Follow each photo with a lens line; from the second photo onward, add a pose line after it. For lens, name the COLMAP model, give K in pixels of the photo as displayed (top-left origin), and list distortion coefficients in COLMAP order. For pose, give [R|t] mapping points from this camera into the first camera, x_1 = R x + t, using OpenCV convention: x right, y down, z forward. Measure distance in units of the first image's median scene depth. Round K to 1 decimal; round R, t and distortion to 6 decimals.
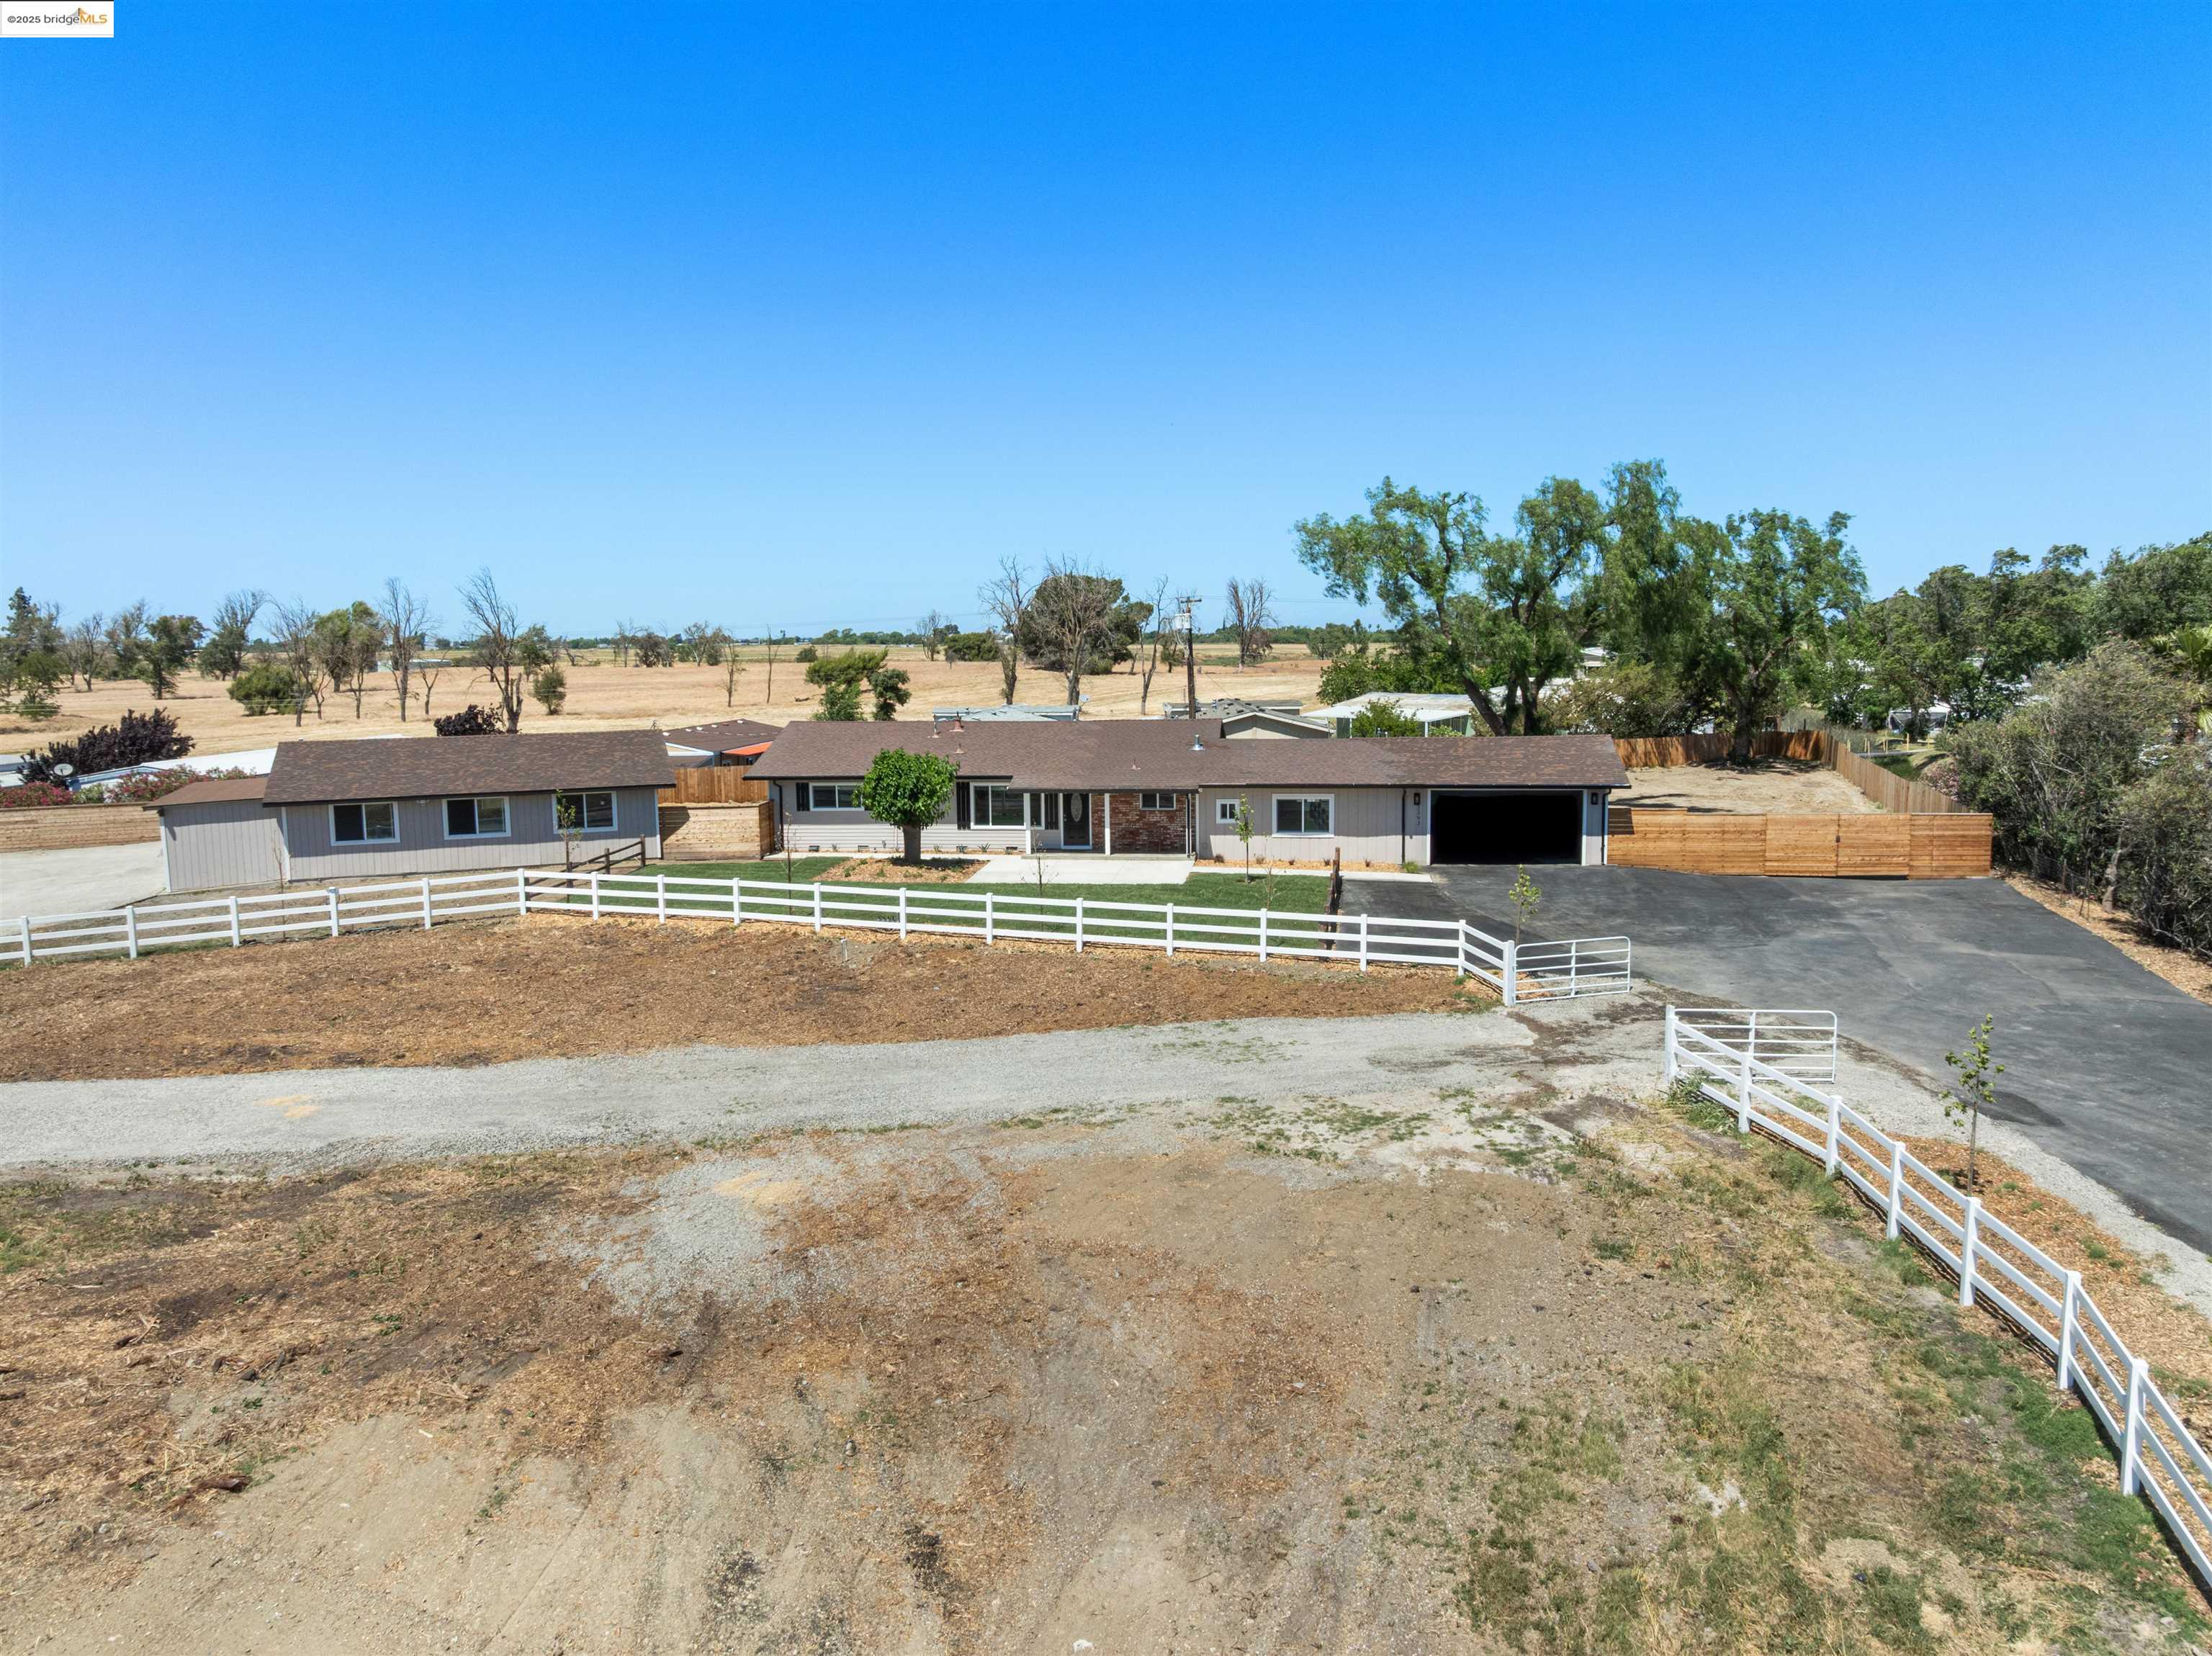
lens RADIAL K [[1545.8, 0, 1106.0], [0, 1545.8, 828.0], [0, 0, 1]] dist [-0.038771, 0.009649]
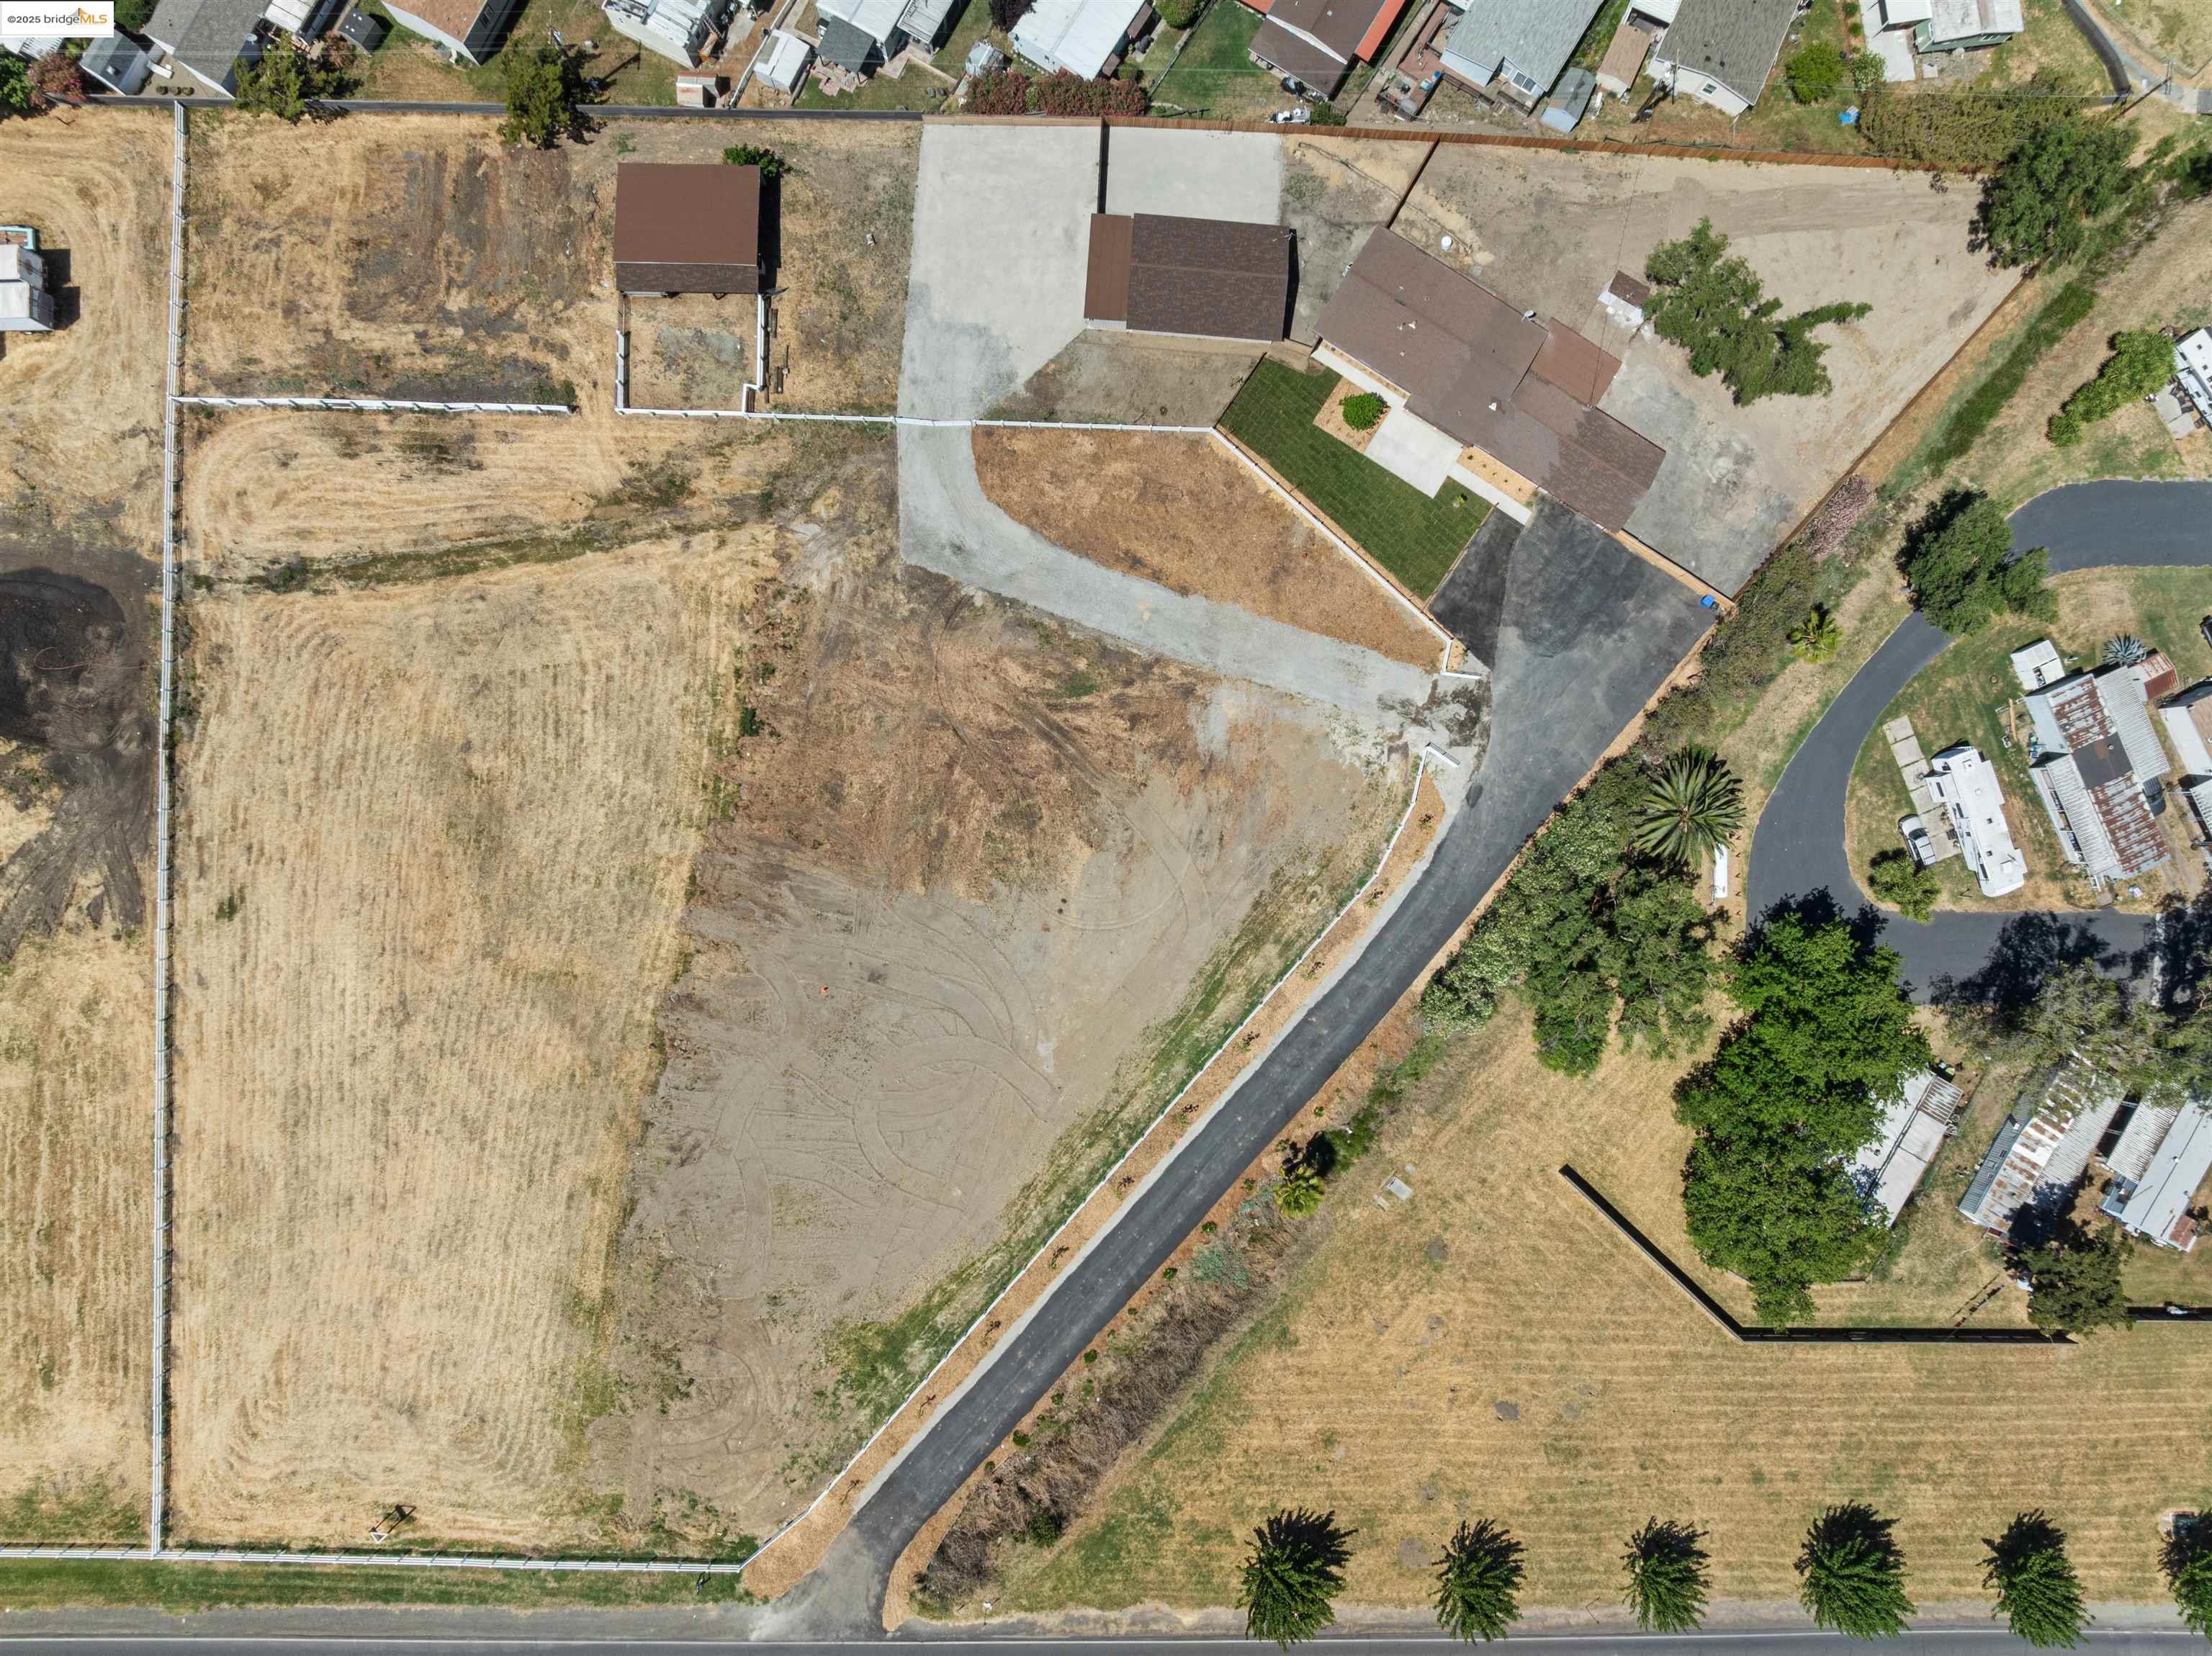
lens RADIAL K [[1560.8, 0, 1106.0], [0, 1560.8, 828.0], [0, 0, 1]] dist [-0.055047, 0.013943]
pose [[0.907304, 0.418418, 0.041542, -0.383948], [-0.093442, 0.104317, 0.990145, -2.856804], [0.409961, -0.902244, 0.133745, -0.133230]]
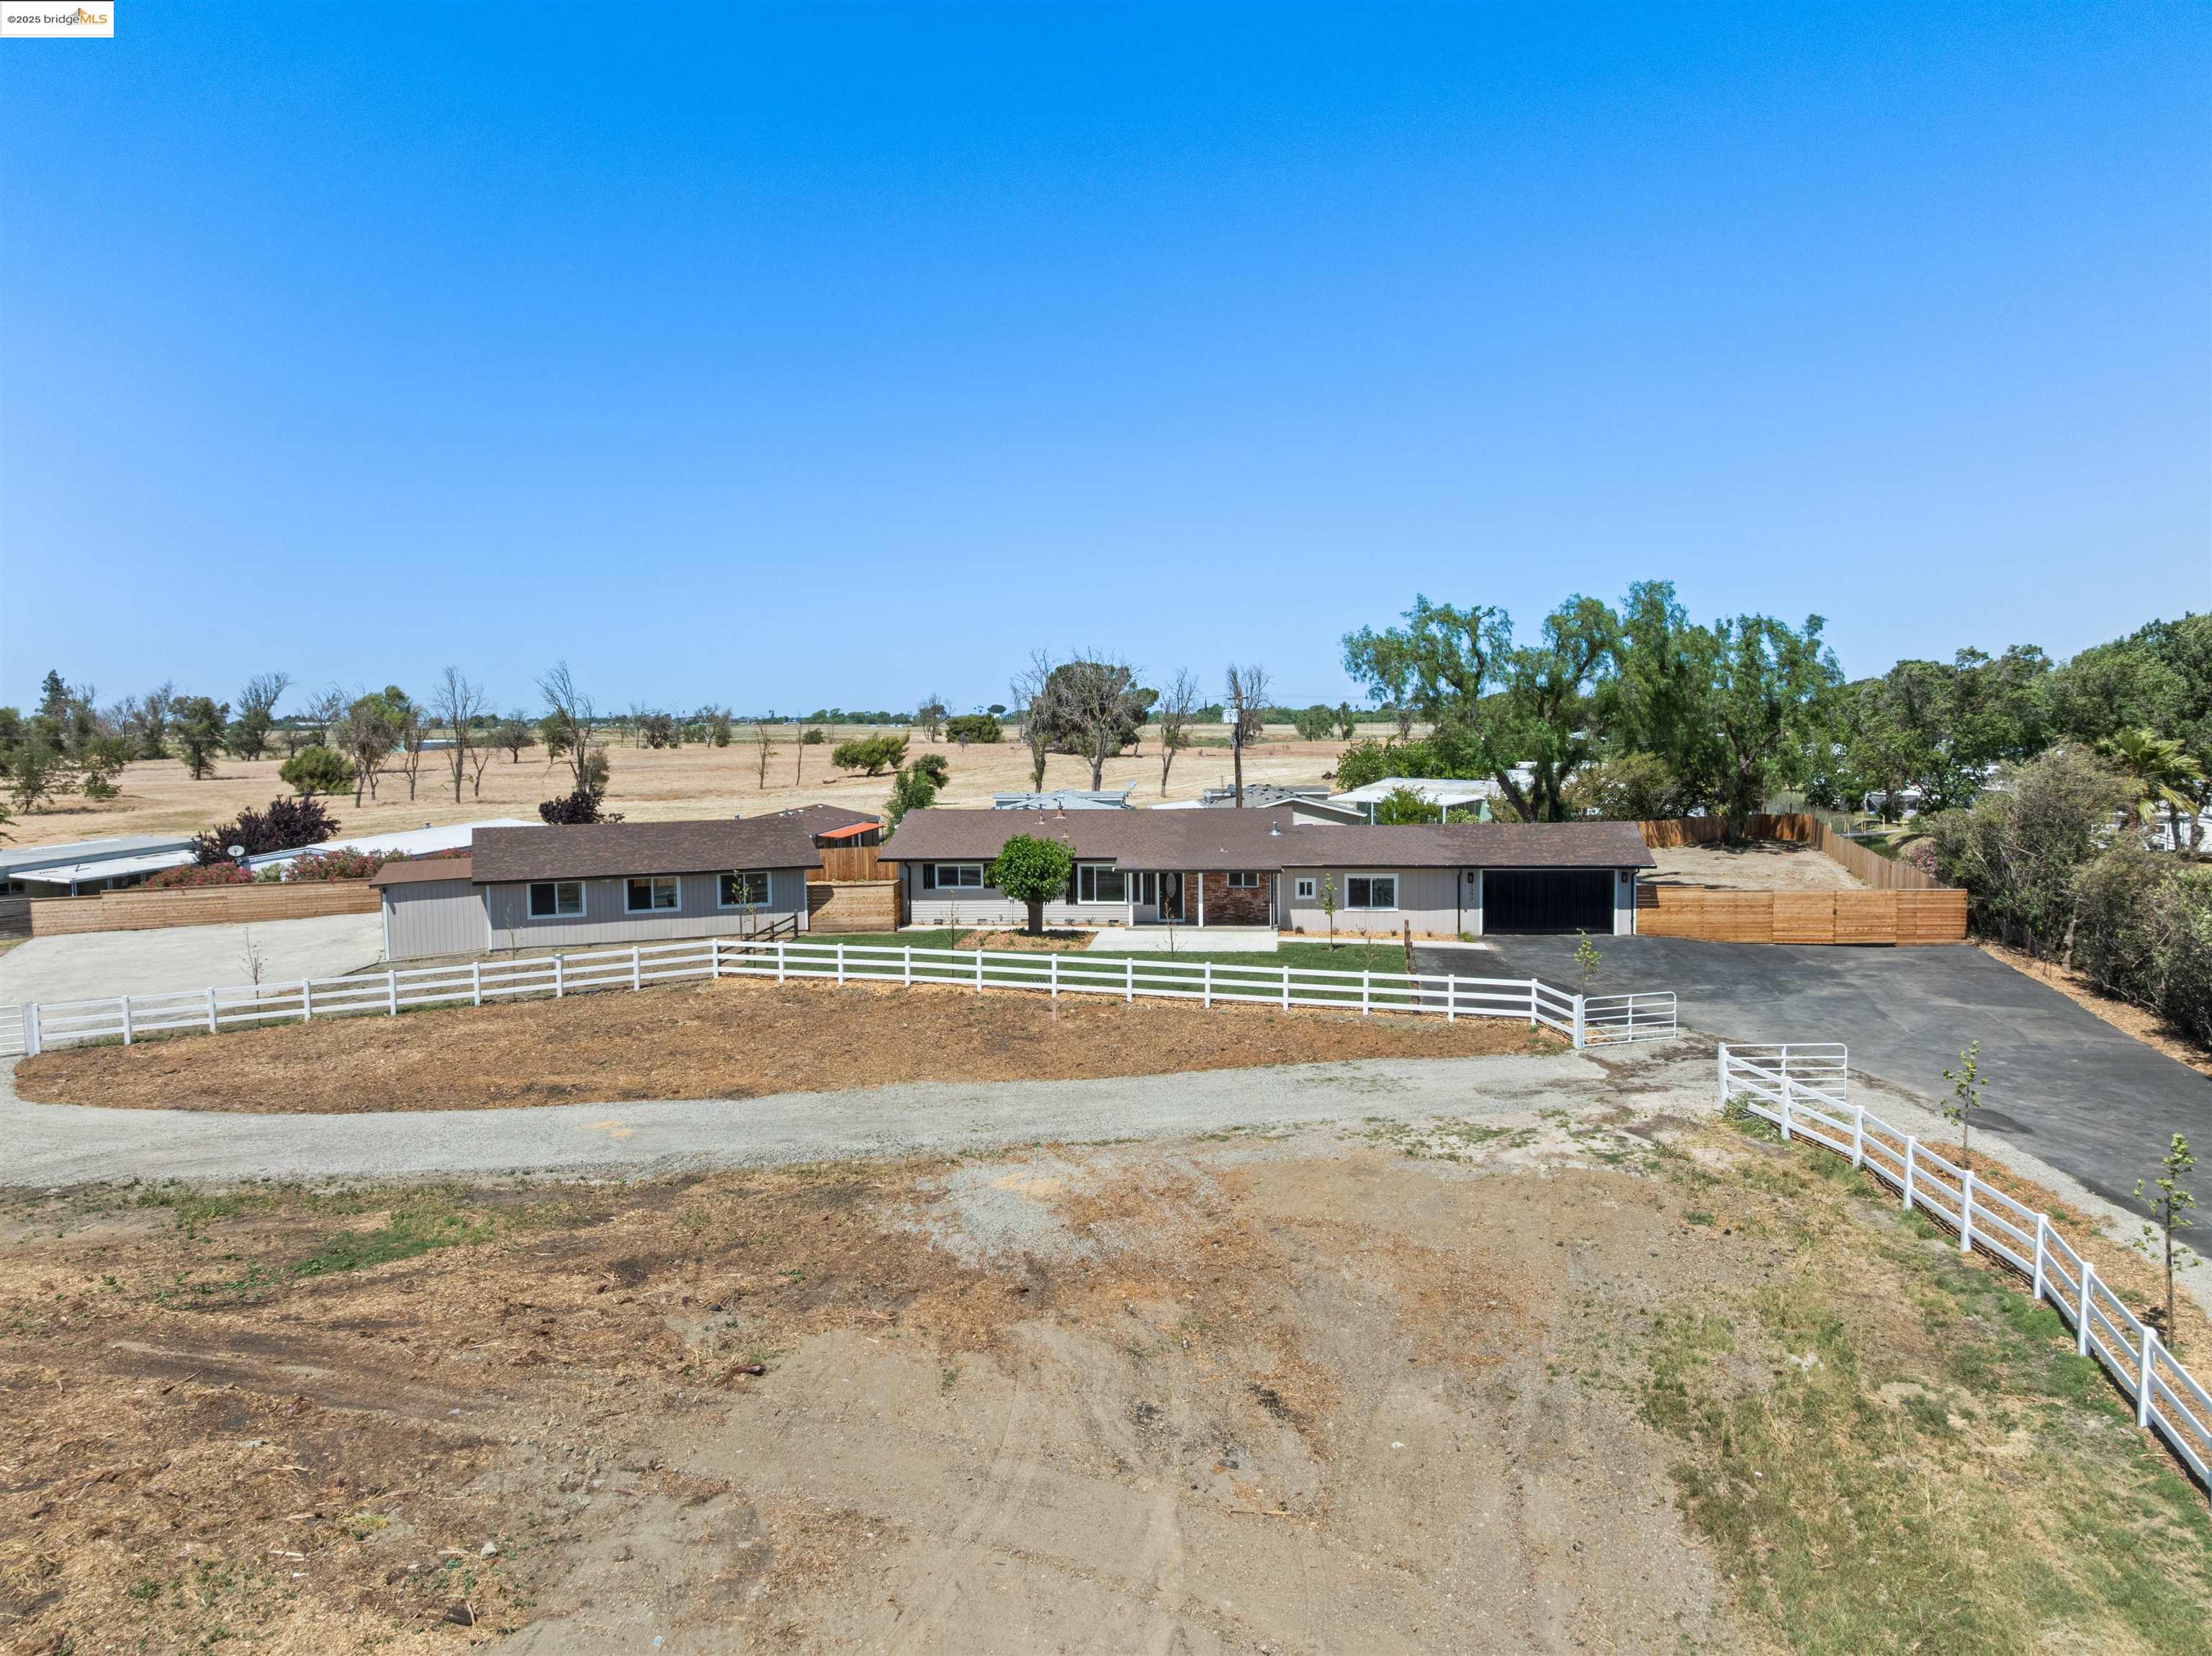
lens RADIAL K [[1532.1, 0, 1106.0], [0, 1532.1, 828.0], [0, 0, 1]] dist [-0.037155, 0.004735]
pose [[0.999916, -0.000335, 0.012995, -0.104133], [0.000985, 0.998746, -0.050063, 0.001163], [-0.012962, 0.050071, 0.998662, -0.168313]]
